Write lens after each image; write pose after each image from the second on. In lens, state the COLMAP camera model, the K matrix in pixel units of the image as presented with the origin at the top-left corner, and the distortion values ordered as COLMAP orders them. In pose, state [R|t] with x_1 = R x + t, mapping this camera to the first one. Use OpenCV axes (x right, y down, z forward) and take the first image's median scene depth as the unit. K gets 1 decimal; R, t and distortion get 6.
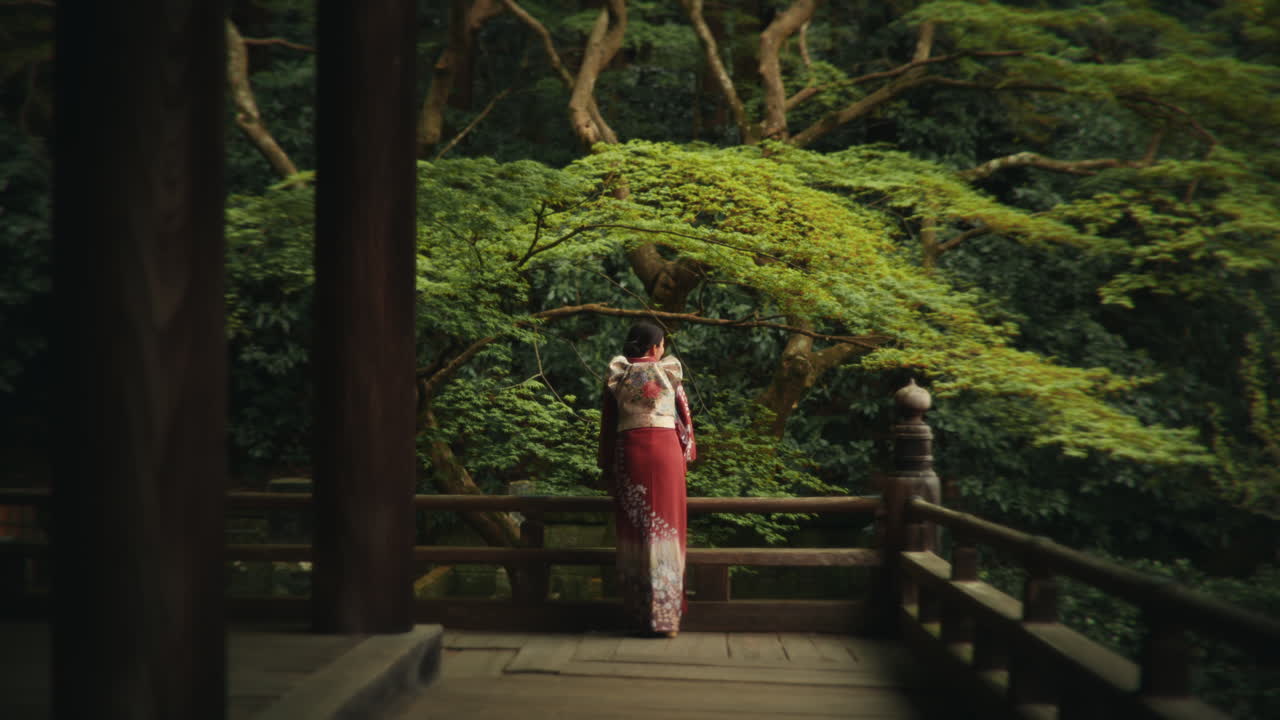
lens RADIAL K [[1739.9, 0, 640.0], [0, 1739.9, 360.0], [0, 0, 1]] dist [-0.015547, -0.079216]
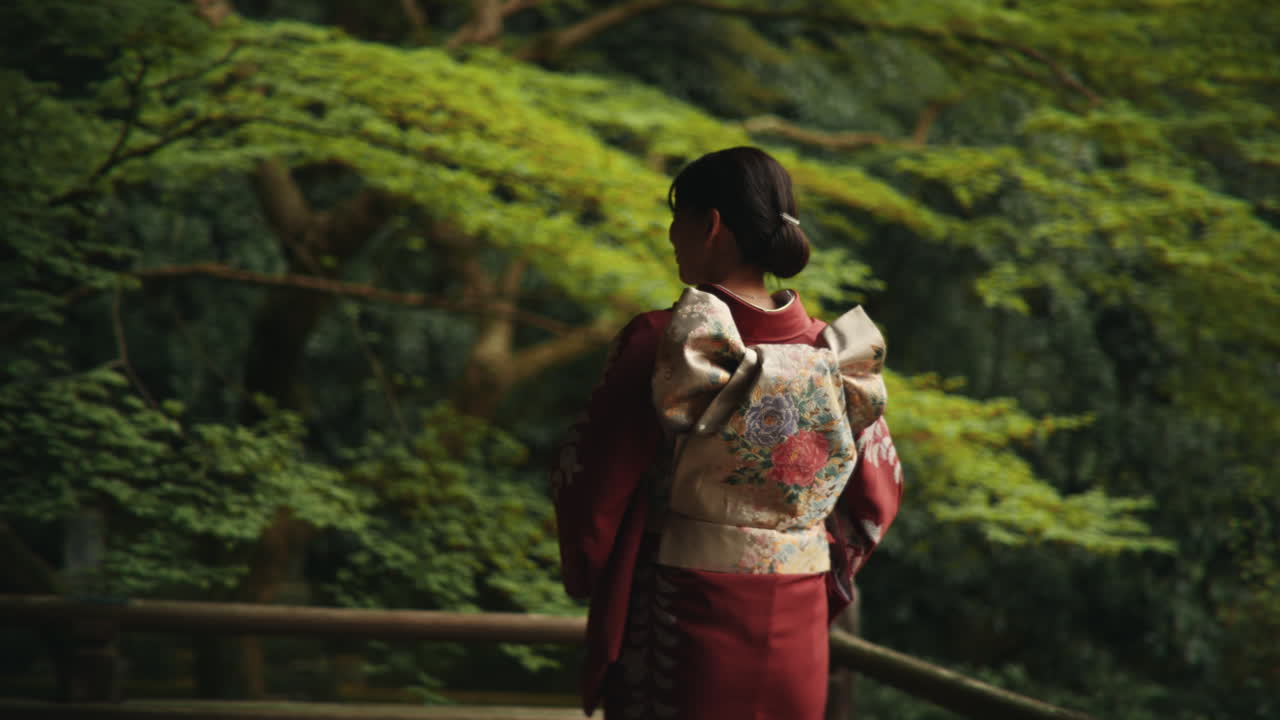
lens RADIAL K [[1739.9, 0, 640.0], [0, 1739.9, 360.0], [0, 0, 1]] dist [-0.015547, -0.079216]
pose [[0.963079, 0.057670, 0.262968, -0.043908], [-0.056751, 0.998327, -0.011097, 0.004318], [-0.263168, -0.004237, 0.964741, 0.393854]]
